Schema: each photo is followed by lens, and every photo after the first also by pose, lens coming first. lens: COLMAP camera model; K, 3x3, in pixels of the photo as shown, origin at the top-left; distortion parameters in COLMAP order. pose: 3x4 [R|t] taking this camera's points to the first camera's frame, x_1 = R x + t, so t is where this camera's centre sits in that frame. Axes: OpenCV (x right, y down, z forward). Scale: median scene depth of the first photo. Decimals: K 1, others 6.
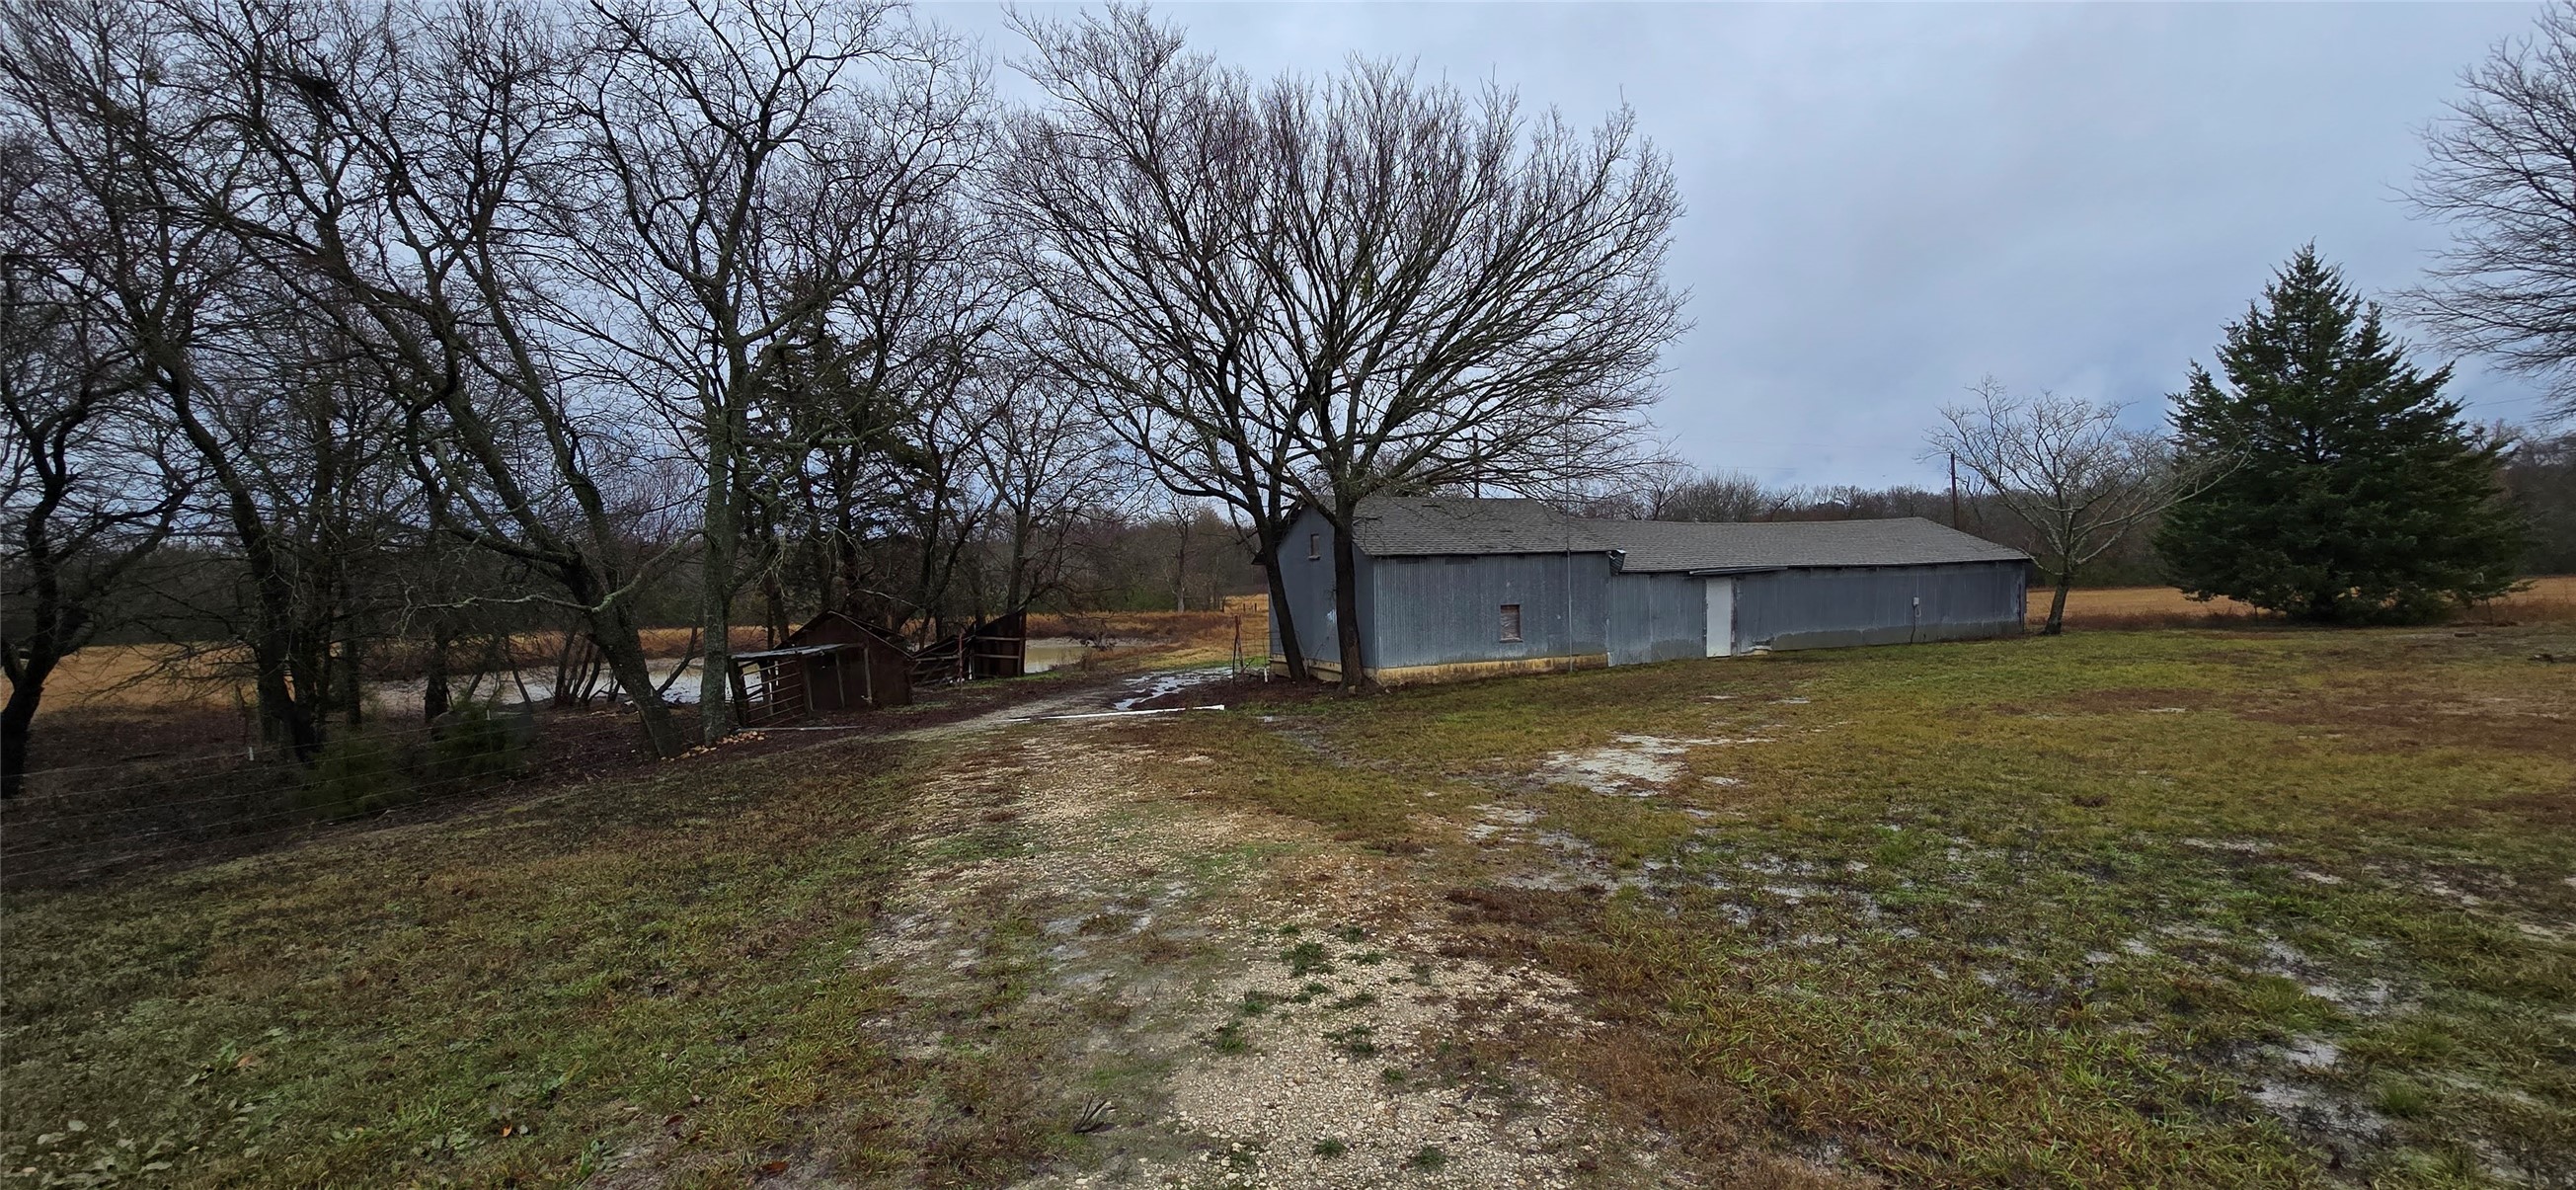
lens RADIAL K [[994.0, 0, 1290.9], [0, 994.0, 592.8], [0, 0, 1]] dist [0.000980, 0.000184]
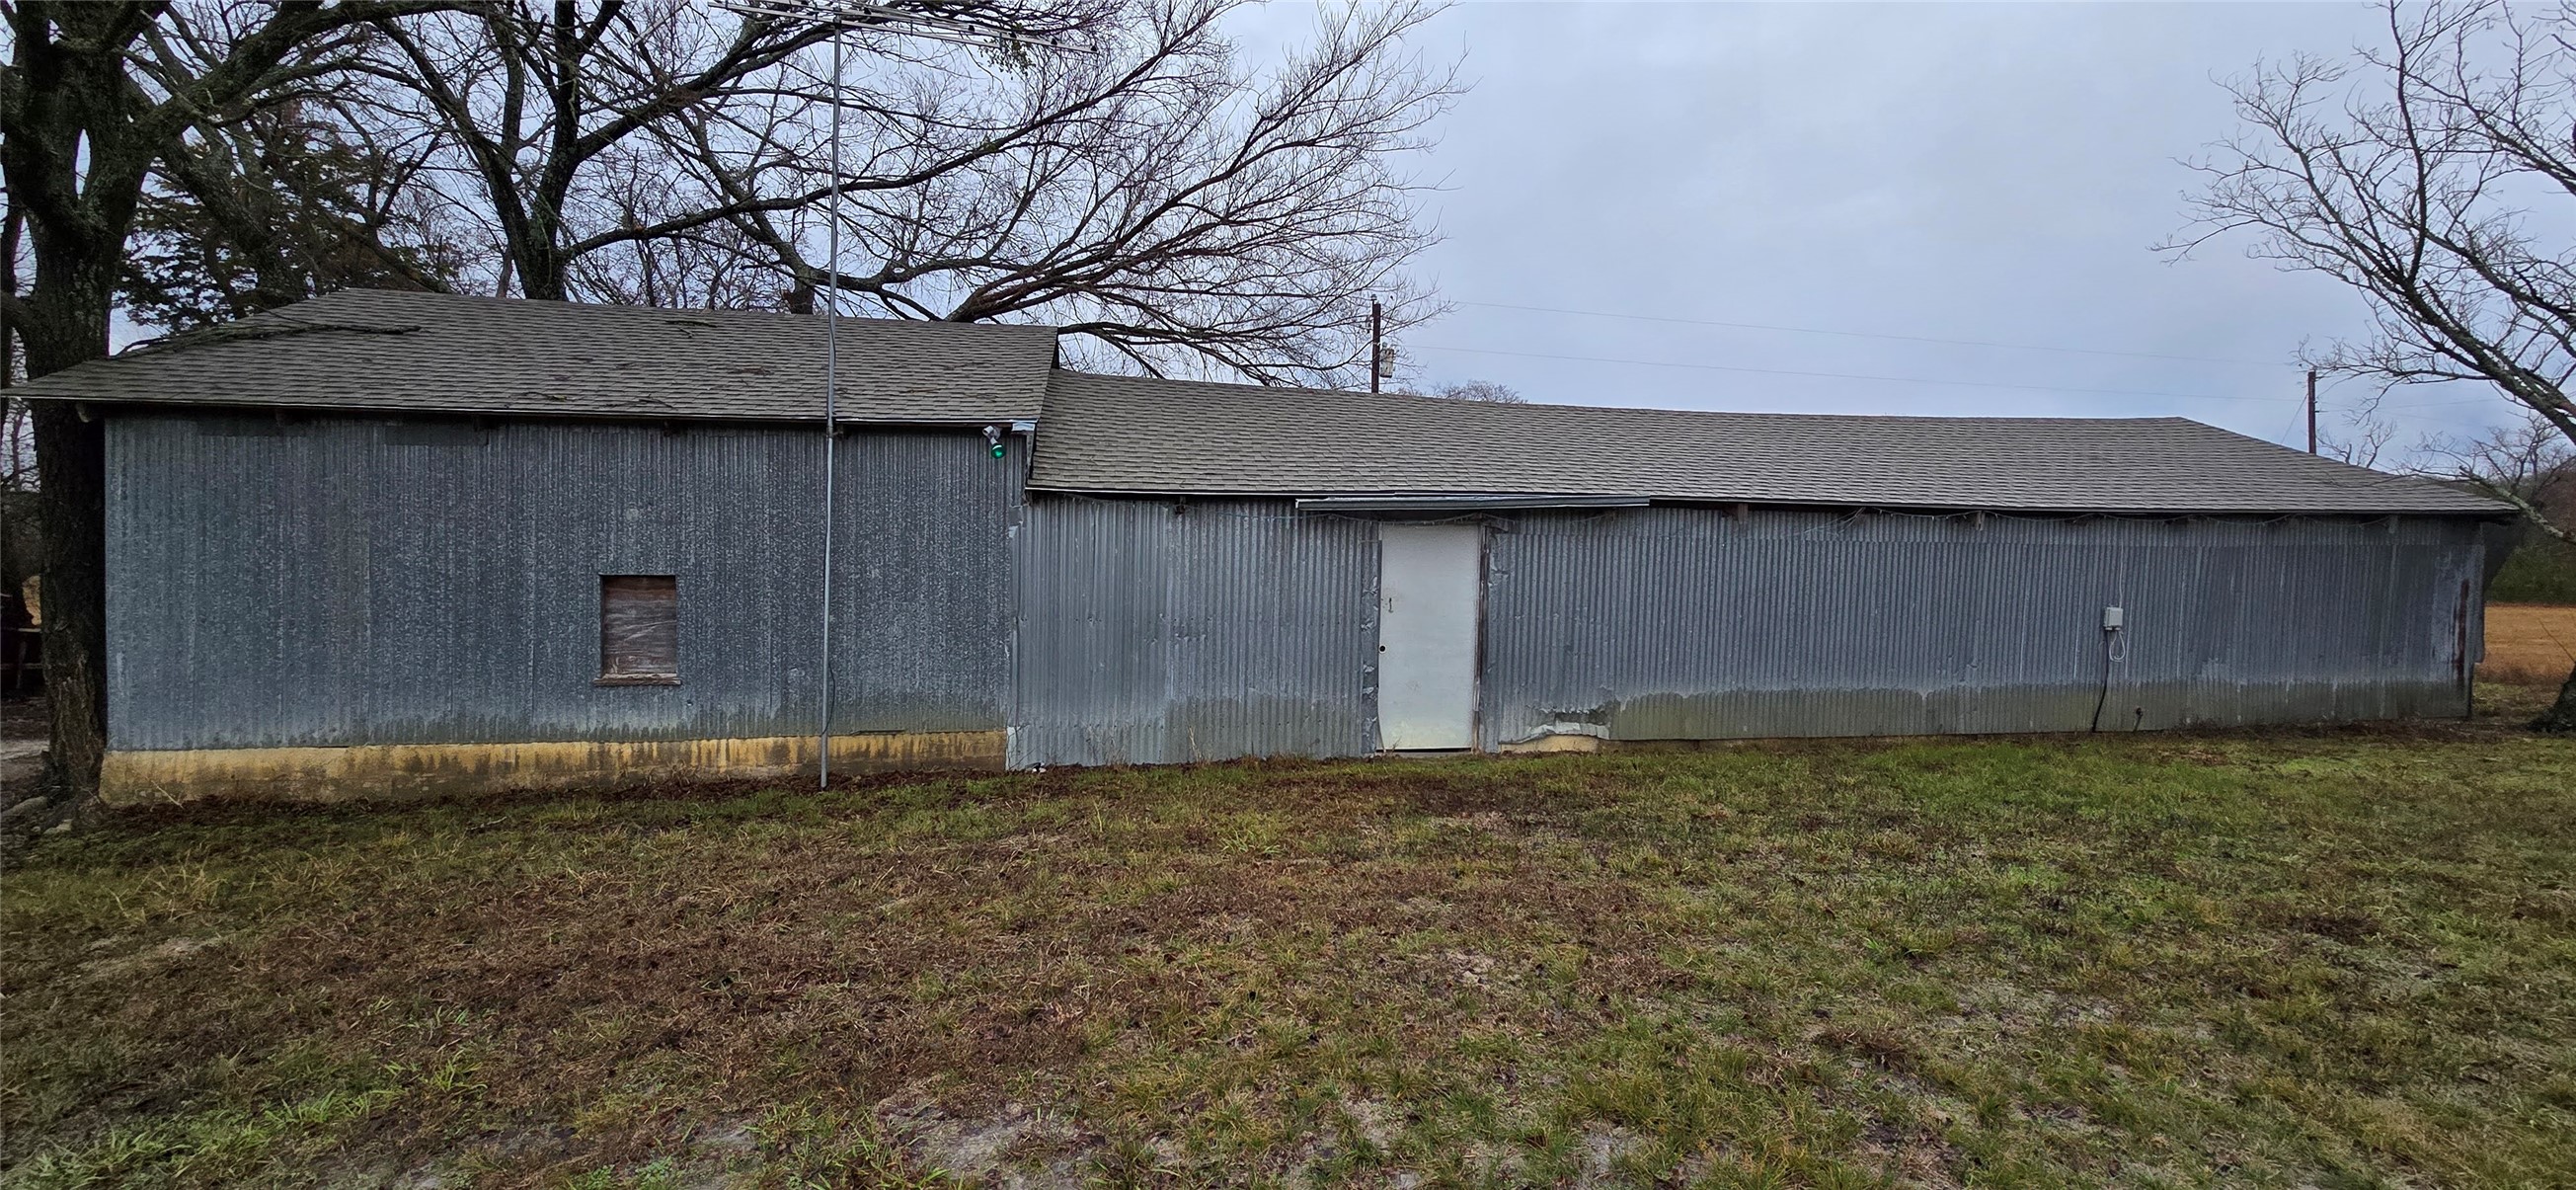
lens RADIAL K [[994.0, 0, 1285.4], [0, 994.0, 592.3], [0, 0, 1]] dist [0.000980, 0.000184]
pose [[0.977075, 0.037913, -0.209491, 0.450997], [-0.034501, 0.999206, 0.019918, 0.003374], [0.210080, -0.012234, 0.977608, 0.643975]]
